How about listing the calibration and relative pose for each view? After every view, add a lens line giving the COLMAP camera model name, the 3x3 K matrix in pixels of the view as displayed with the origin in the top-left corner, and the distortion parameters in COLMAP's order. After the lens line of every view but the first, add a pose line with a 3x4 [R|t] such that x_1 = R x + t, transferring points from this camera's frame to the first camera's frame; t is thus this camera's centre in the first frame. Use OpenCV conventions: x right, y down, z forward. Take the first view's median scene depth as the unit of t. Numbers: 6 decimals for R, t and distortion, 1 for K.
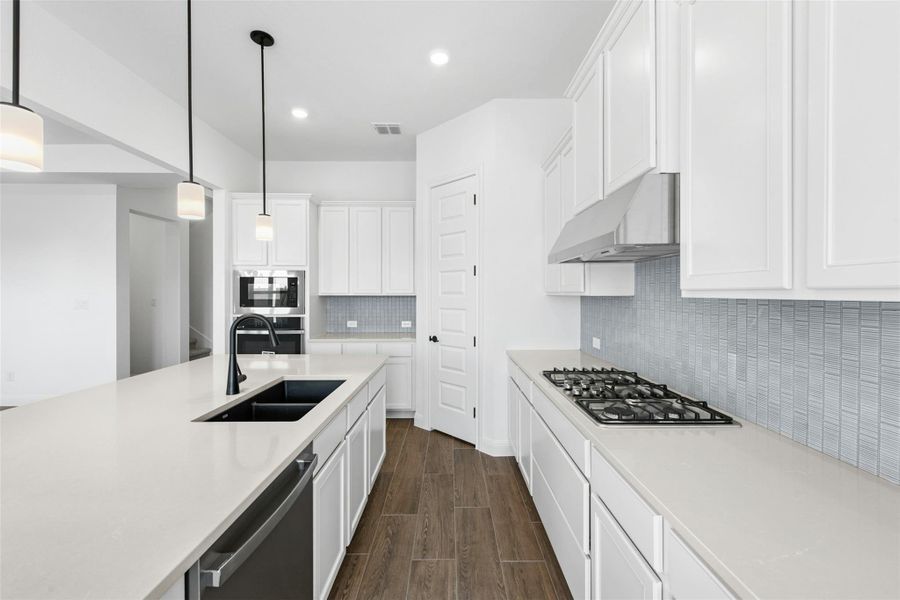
lens RADIAL K [[368.5, 0, 450.1], [0, 368.5, 295.8], [0, 0, 1]] dist [0.009954, -0.003775]
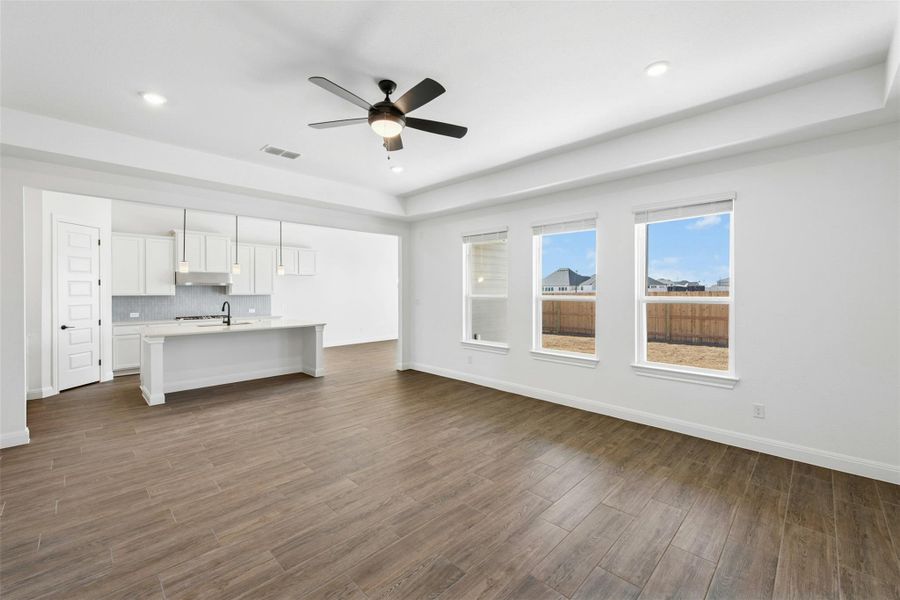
lens RADIAL K [[368.5, 0, 450.6], [0, 368.5, 294.9], [0, 0, 1]] dist [0.009954, -0.003775]
pose [[-0.707819, -0.009701, 0.706327, -1.992123], [0.002496, 0.999865, 0.016233, -0.028081], [-0.706389, 0.013253, -0.707700, 0.890609]]
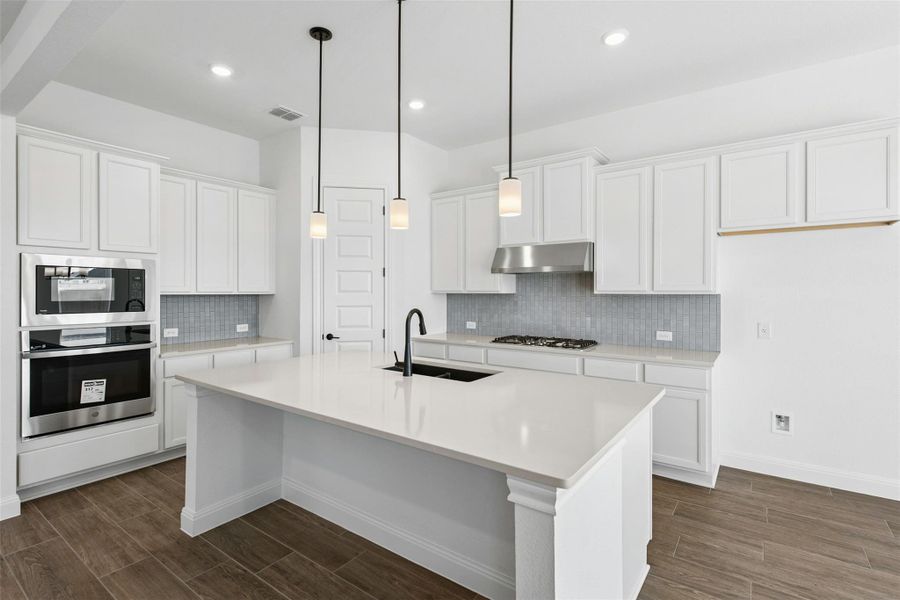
lens RADIAL K [[428.4, 0, 451.4], [0, 428.4, 295.0], [0, 0, 1]] dist [0.005614, -0.002794]
pose [[0.587958, -0.006340, 0.808866, -0.743196], [0.004445, 0.999980, 0.004607, -0.001541], [-0.808879, 0.000887, 0.587975, 0.033136]]
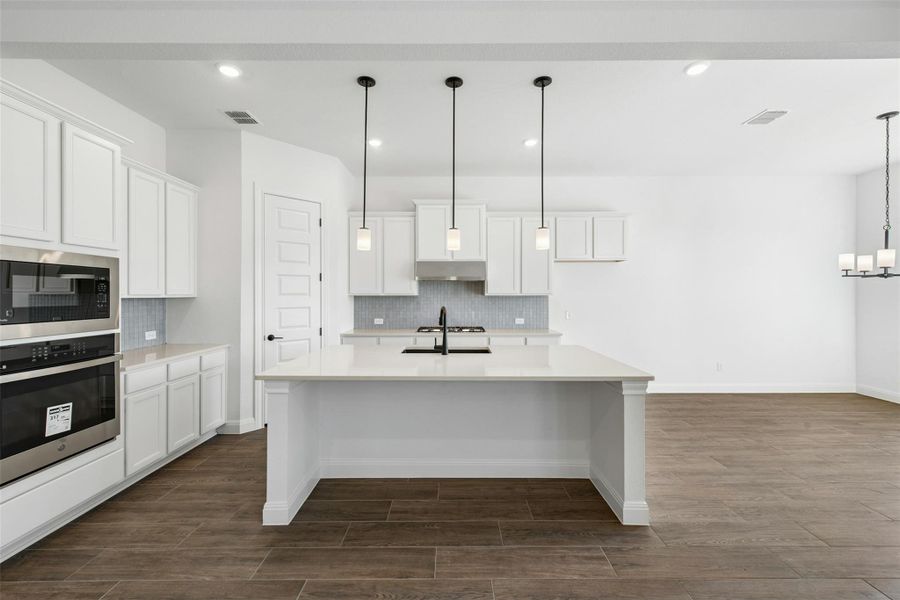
lens RADIAL K [[368.5, 0, 453.5], [0, 368.5, 296.5], [0, 0, 1]] dist [0.009954, -0.003775]
pose [[0.003189, -0.006081, 0.999976, -1.028095], [0.006888, 0.999958, 0.006059, -0.003843], [-0.999971, 0.006869, 0.003231, 0.437810]]
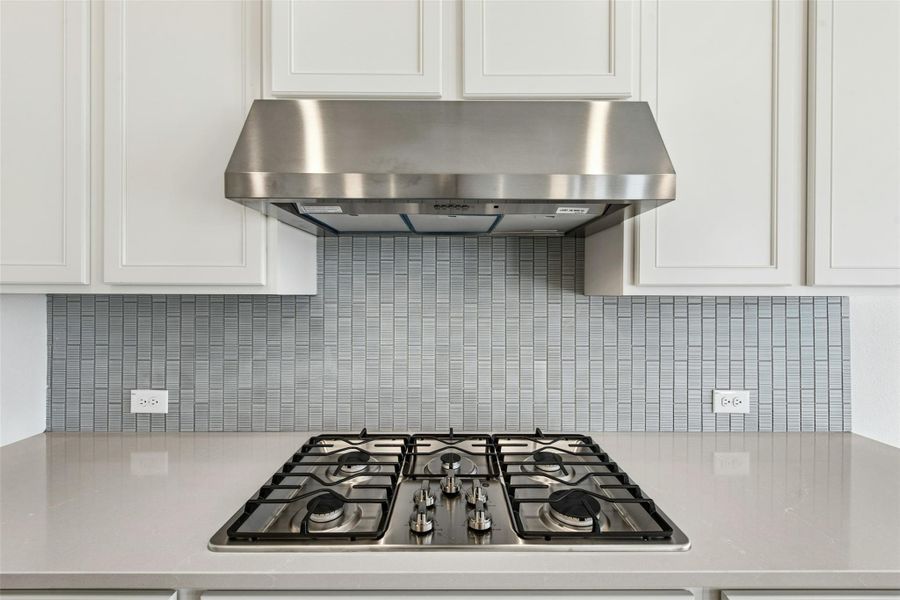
lens RADIAL K [[370.1, 0, 456.7], [0, 370.1, 288.9], [0, 0, 1]] dist [0.000500, -0.000247]
pose [[-0.006104, 0.004921, 0.999969, -0.037375], [0.002440, 0.999985, -0.004906, -0.003077], [-0.999978, 0.002410, -0.006116, 0.447960]]
